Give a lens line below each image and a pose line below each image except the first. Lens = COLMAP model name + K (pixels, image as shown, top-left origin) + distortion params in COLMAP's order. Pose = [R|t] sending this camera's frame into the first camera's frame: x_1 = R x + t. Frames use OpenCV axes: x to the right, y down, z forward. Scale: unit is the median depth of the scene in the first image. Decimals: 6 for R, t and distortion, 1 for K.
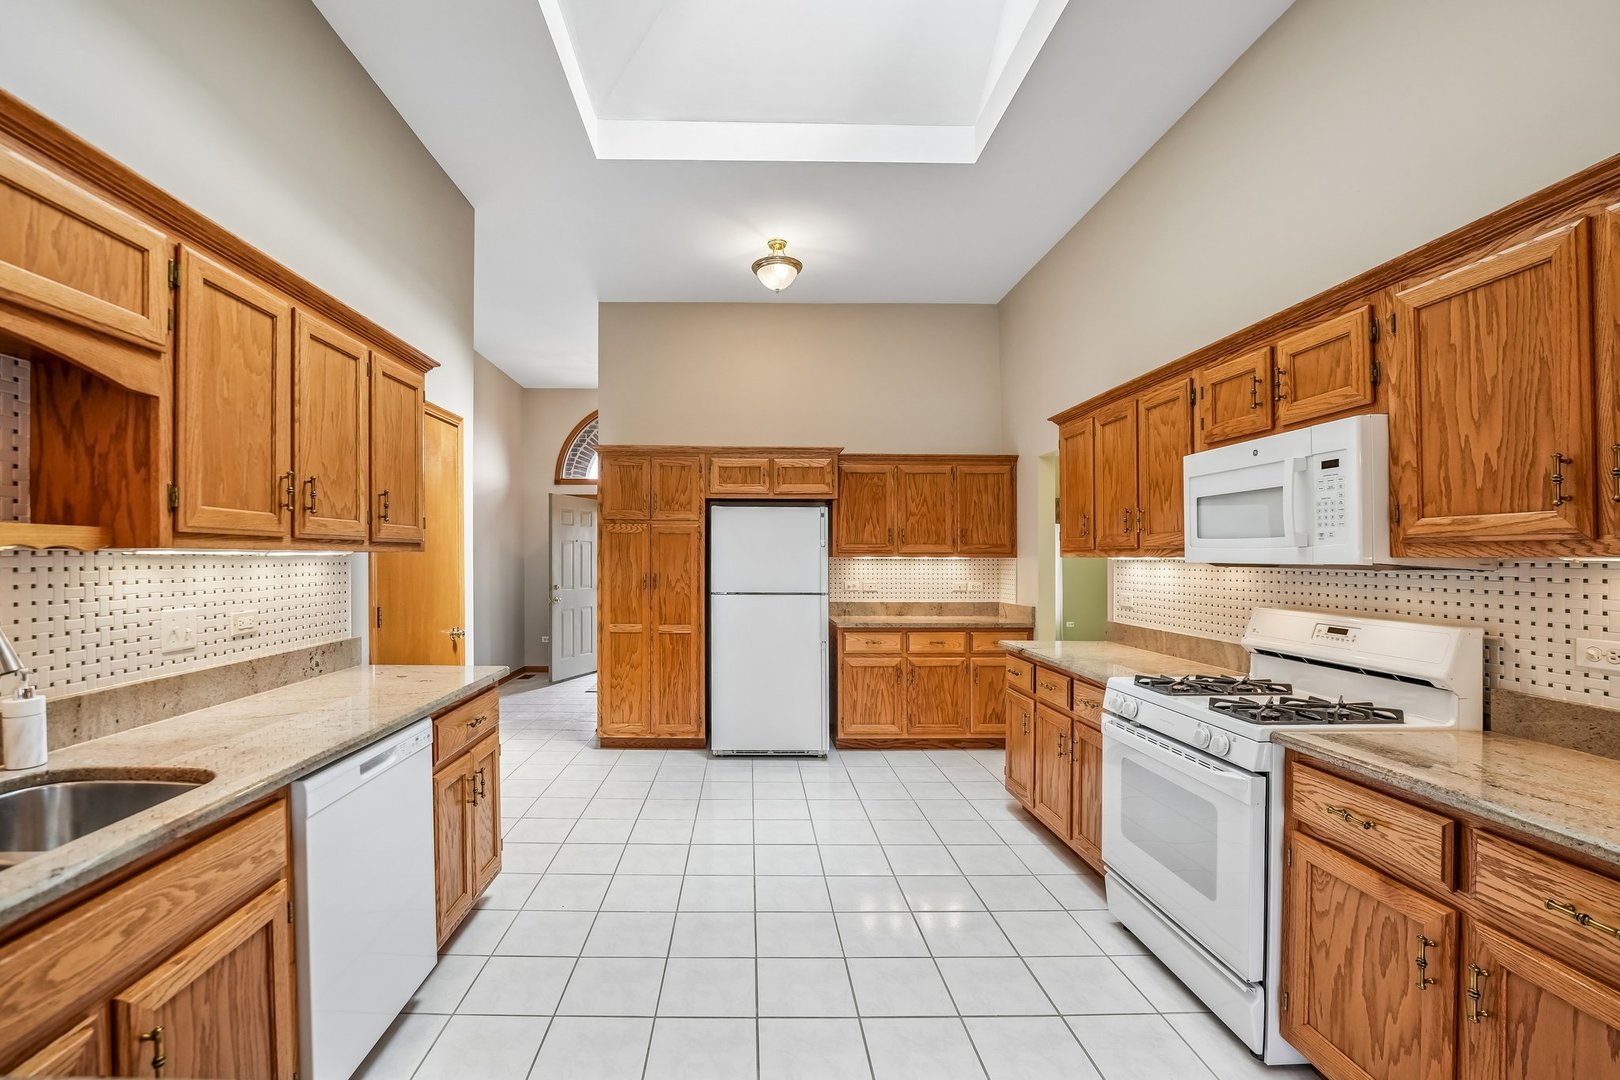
lens RADIAL K [[674.5, 0, 810.6], [0, 674.5, 557.5], [0, 0, 1]] dist [-0.021735, 0.006865]
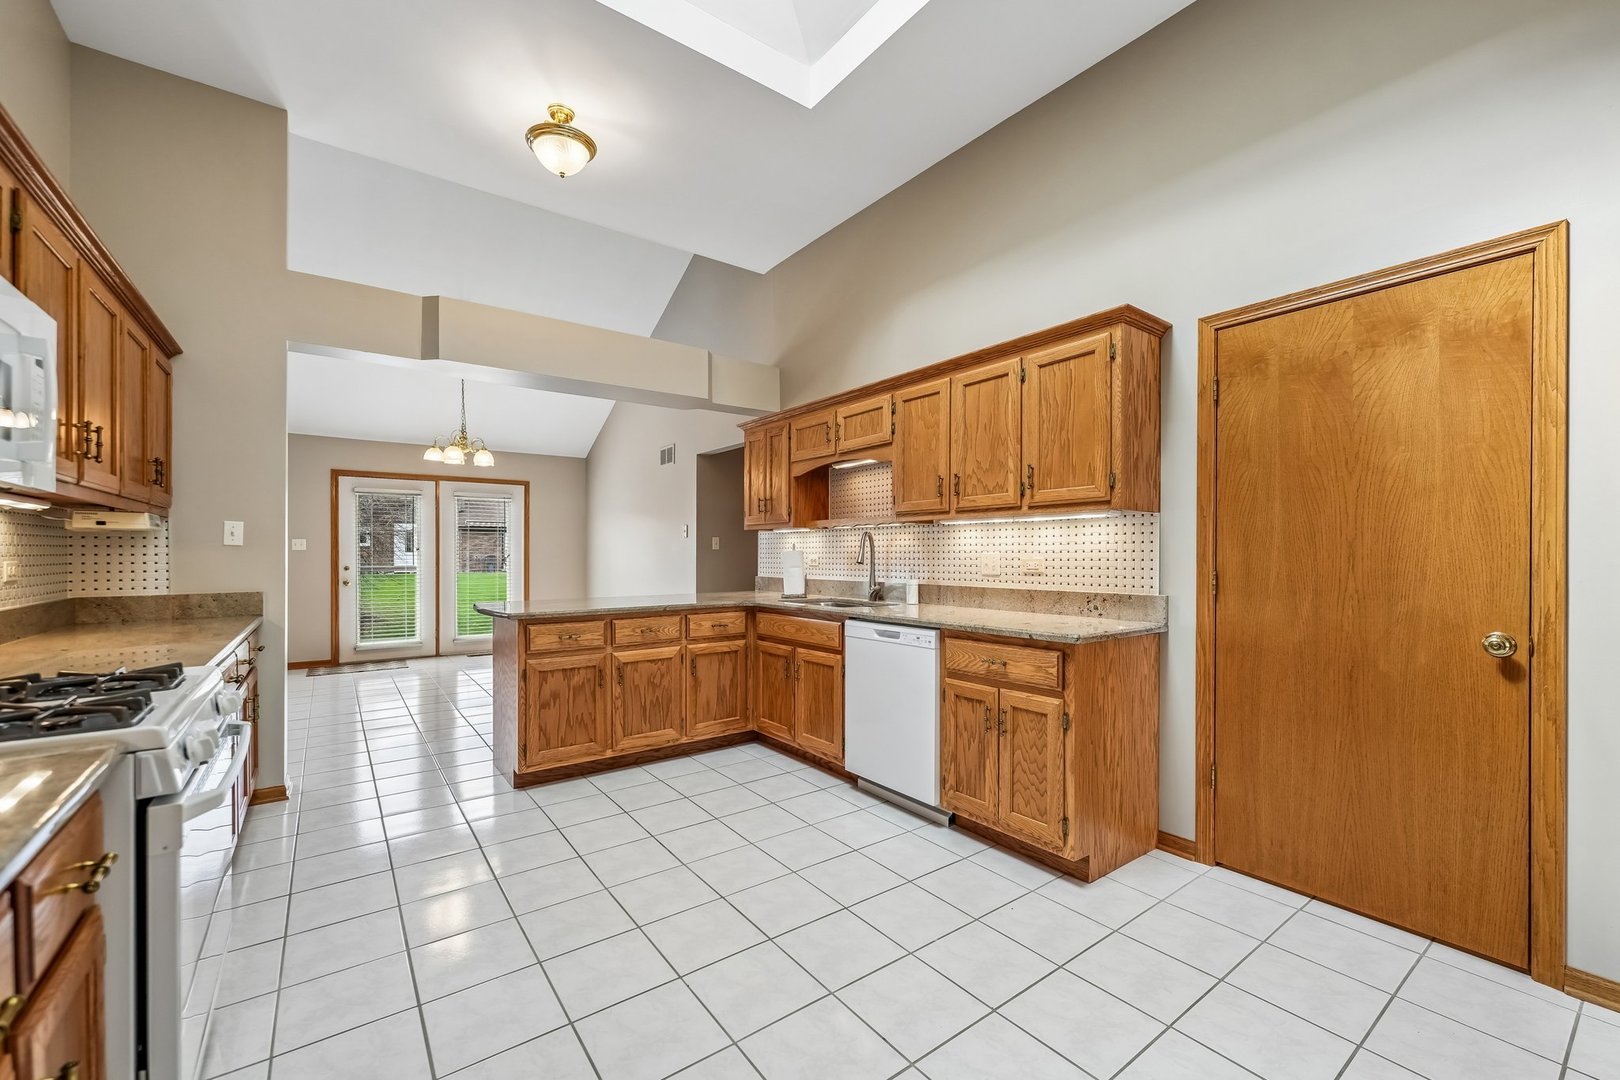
lens RADIAL K [[674.5, 0, 810.6], [0, 674.5, 557.5], [0, 0, 1]] dist [-0.021735, 0.006865]
pose [[-0.854761, -0.014161, -0.518828, 0.408124], [-0.013085, 0.999898, -0.005734, 0.098246], [0.518857, 0.001888, -0.854859, 2.127242]]
